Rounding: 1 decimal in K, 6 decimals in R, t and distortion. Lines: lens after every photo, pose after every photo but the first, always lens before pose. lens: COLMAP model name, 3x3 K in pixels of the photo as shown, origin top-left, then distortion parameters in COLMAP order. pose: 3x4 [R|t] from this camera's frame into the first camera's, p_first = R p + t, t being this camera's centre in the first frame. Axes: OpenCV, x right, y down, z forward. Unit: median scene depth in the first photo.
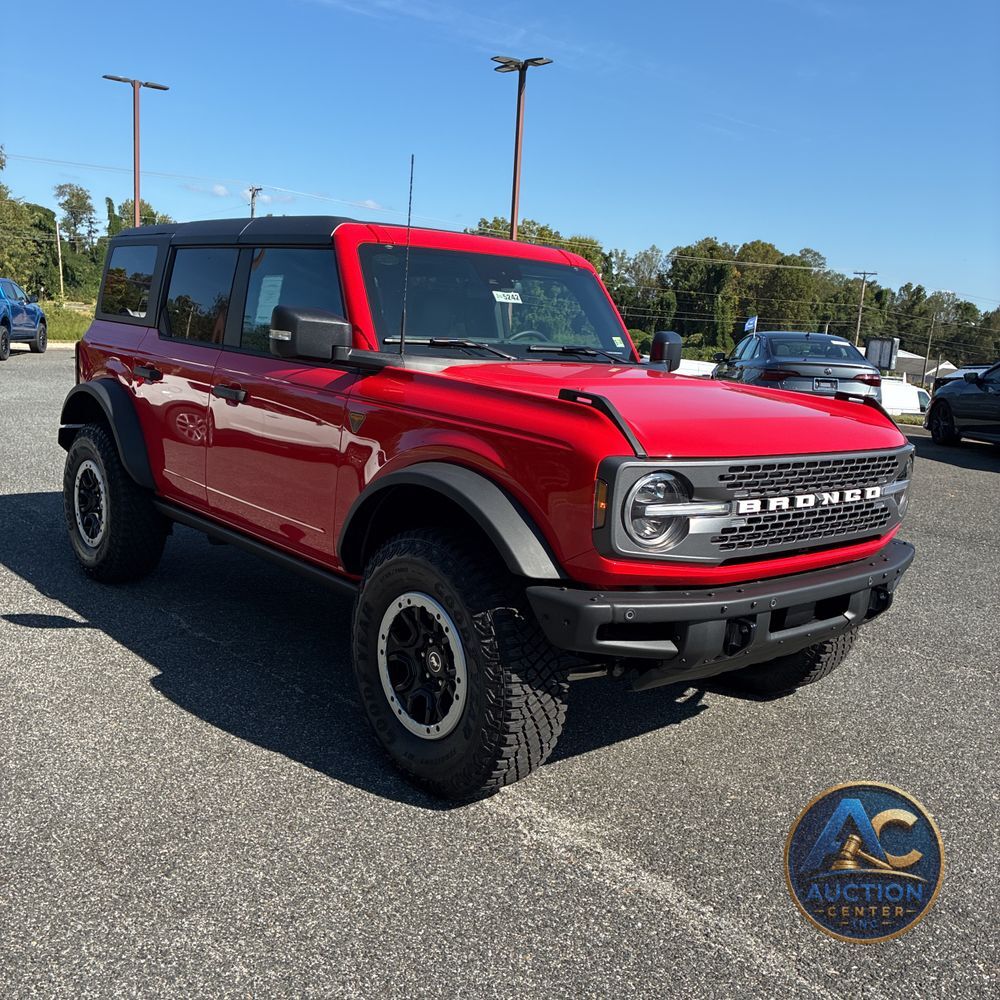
lens RADIAL K [[1010.6, 0, 497.3], [0, 1010.6, 510.4], [0, 0, 1]] dist [0.025481, -0.016492]
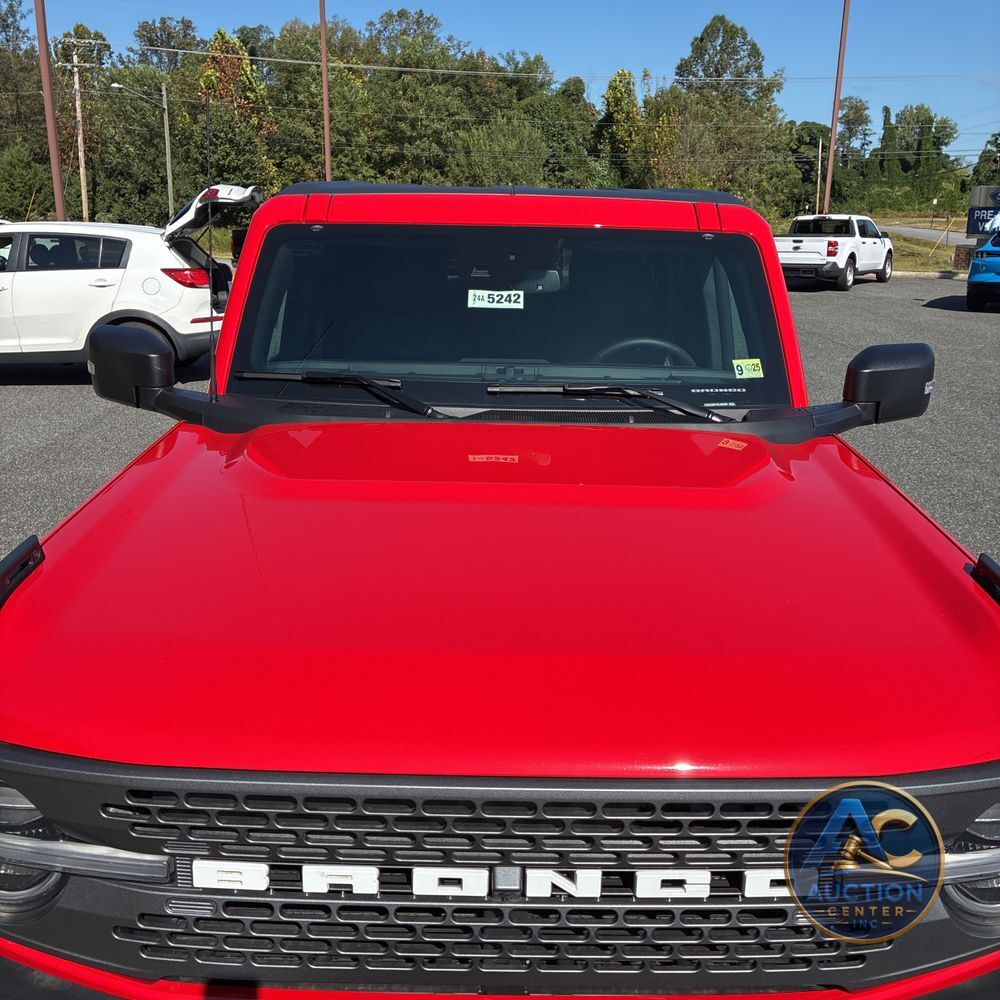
lens RADIAL K [[1007.6, 0, 518.5], [0, 1007.6, 494.5], [0, 0, 1]] dist [0.077254, -0.102432]
pose [[0.767496, 0.132243, -0.627265, 0.514170], [-0.090345, 0.991038, 0.098393, -0.188549], [0.634655, -0.018846, 0.772566, 0.648660]]
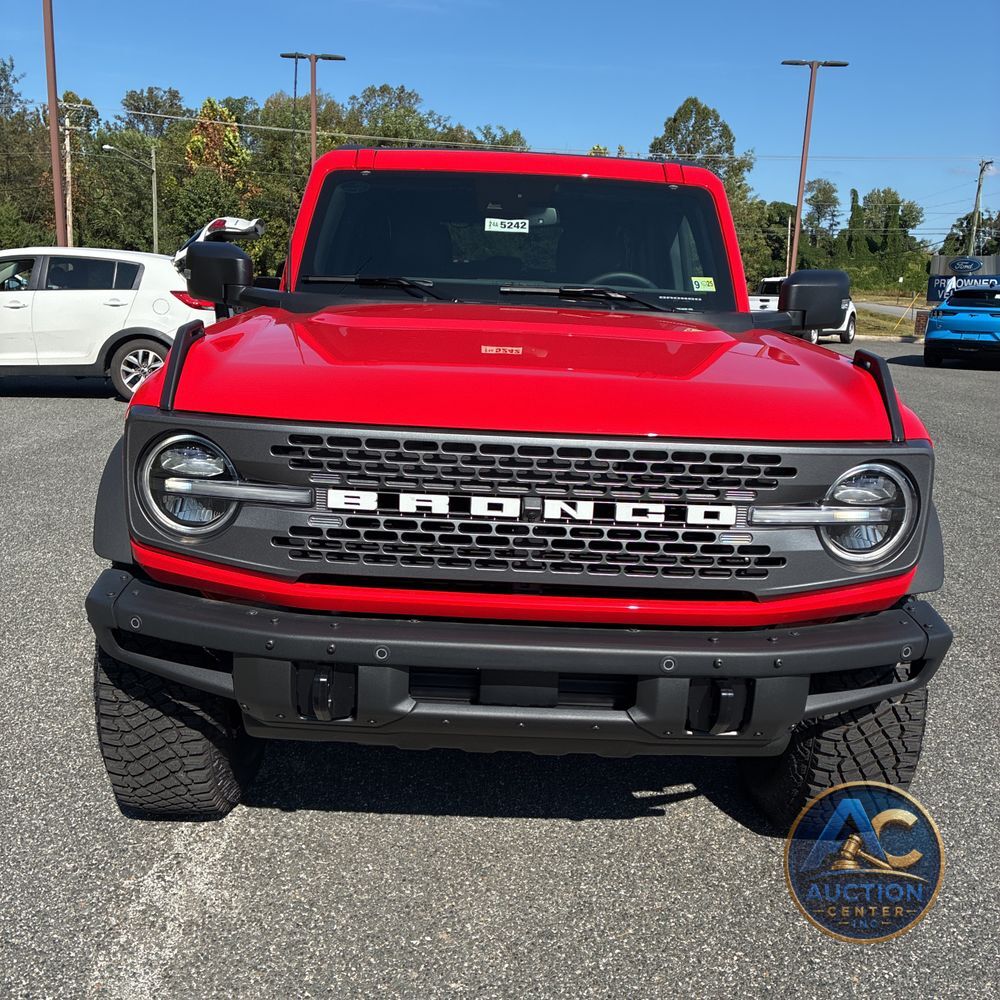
lens RADIAL K [[1015.3, 0, 493.8], [0, 1015.3, 511.7], [0, 0, 1]] dist [0.027499, -0.014966]
pose [[0.768921, 0.115670, -0.628794, 0.638251], [-0.111208, 0.992703, 0.046622, -0.032448], [0.629598, 0.034079, 0.776173, 0.475081]]
